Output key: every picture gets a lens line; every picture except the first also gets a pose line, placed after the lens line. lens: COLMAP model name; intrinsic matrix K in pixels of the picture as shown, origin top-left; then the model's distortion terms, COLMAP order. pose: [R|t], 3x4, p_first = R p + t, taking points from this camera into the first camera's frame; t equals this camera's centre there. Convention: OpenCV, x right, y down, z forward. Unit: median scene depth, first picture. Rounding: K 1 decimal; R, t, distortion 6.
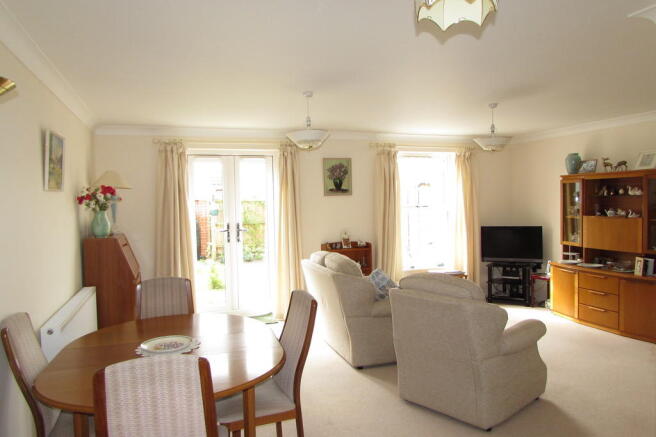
lens RADIAL K [[460.6, 0, 328.0], [0, 460.6, 218.5], [0, 0, 1]] dist [-0.021892, 0.000580]
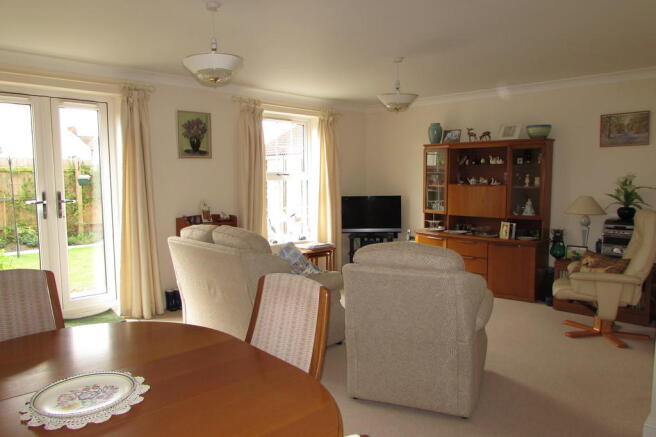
lens RADIAL K [[460.6, 0, 328.0], [0, 460.6, 218.5], [0, 0, 1]] dist [-0.021892, 0.000580]
pose [[0.901727, -0.024280, 0.431623, -0.129110], [0.003312, 0.998780, 0.049265, 0.018598], [-0.432293, -0.042994, 0.900708, 0.170893]]
